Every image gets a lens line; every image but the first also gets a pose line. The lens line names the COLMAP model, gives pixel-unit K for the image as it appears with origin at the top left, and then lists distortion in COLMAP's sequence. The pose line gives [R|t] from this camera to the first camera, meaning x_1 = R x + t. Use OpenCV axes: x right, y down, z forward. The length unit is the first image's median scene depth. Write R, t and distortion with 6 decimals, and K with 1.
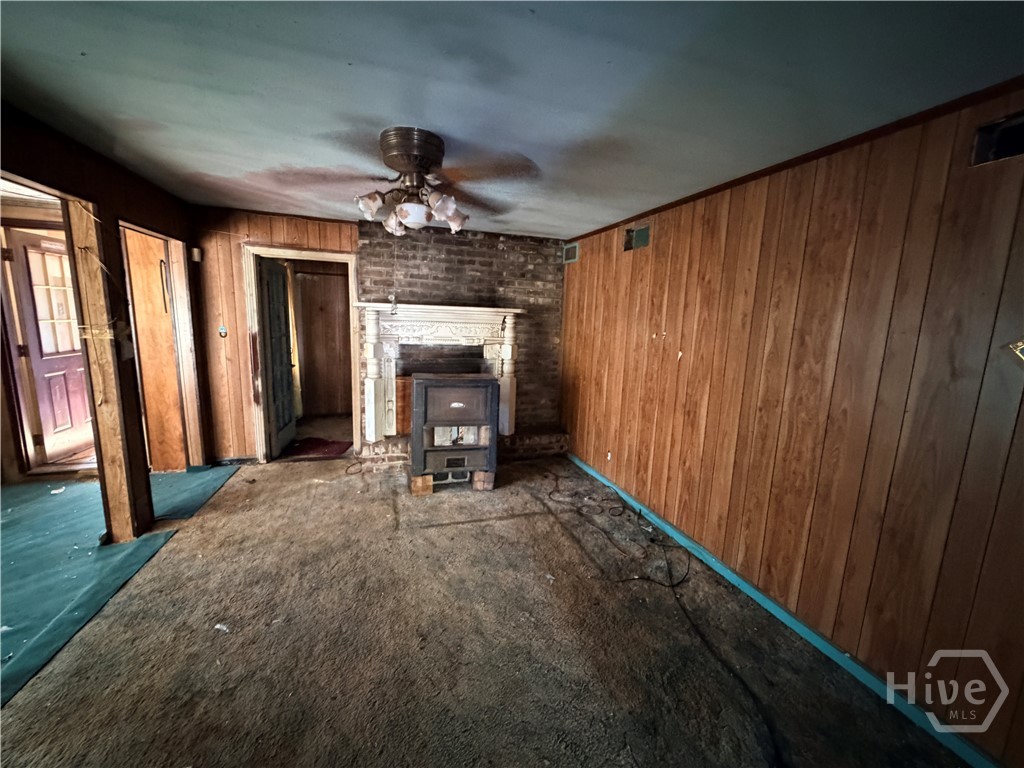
lens RADIAL K [[408.6, 0, 510.6], [0, 408.6, 384.7], [0, 0, 1]] dist [-0.000117, -0.000523]
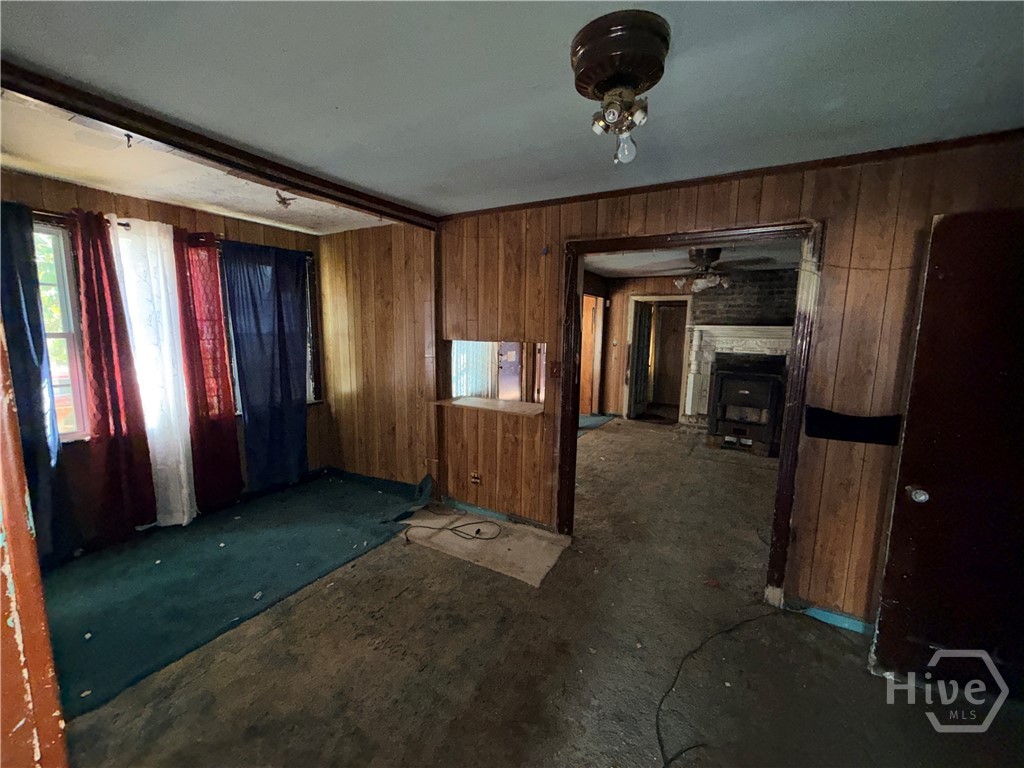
lens RADIAL K [[408.6, 0, 510.6], [0, 408.6, 384.7], [0, 0, 1]] dist [-0.000117, -0.000523]
pose [[0.661875, 0.077823, -0.745563, 0.370646], [-0.117238, 0.993104, -0.000417, 0.110823], [0.740389, 0.087685, 0.666435, -0.556150]]
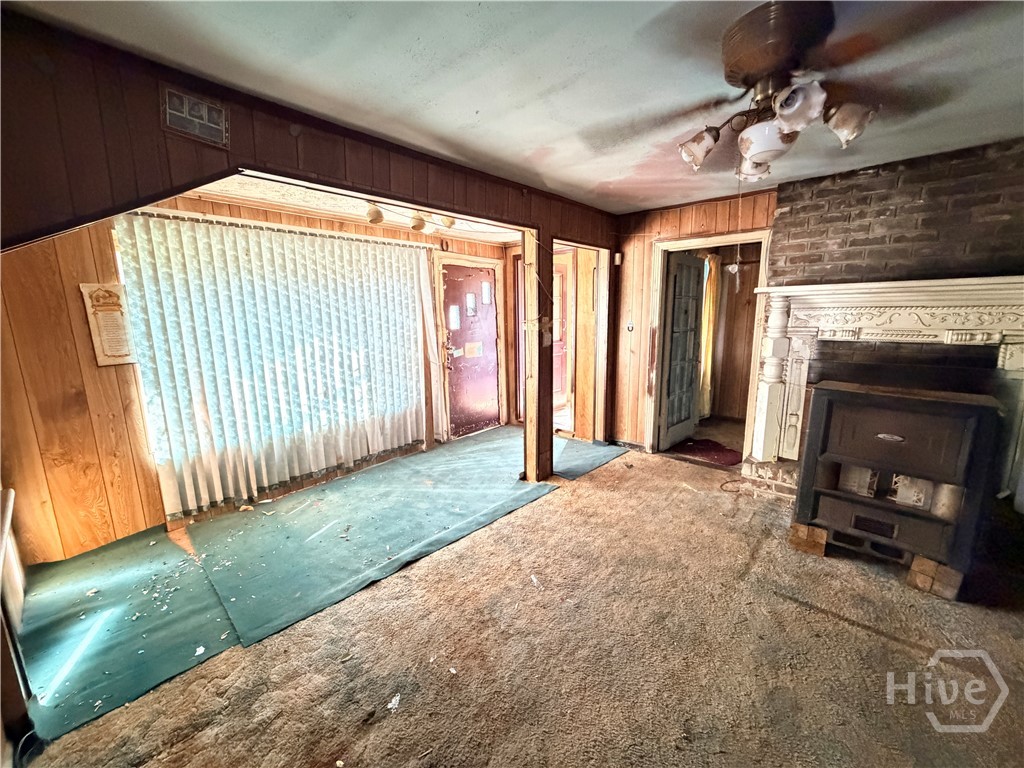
lens RADIAL K [[408.6, 0, 510.6], [0, 408.6, 384.7], [0, 0, 1]] dist [-0.000117, -0.000523]
pose [[0.503982, 0.107767, -0.856965, 0.092779], [-0.108765, 0.992206, 0.060809, -0.004570], [0.856839, 0.062561, 0.511775, 0.164530]]
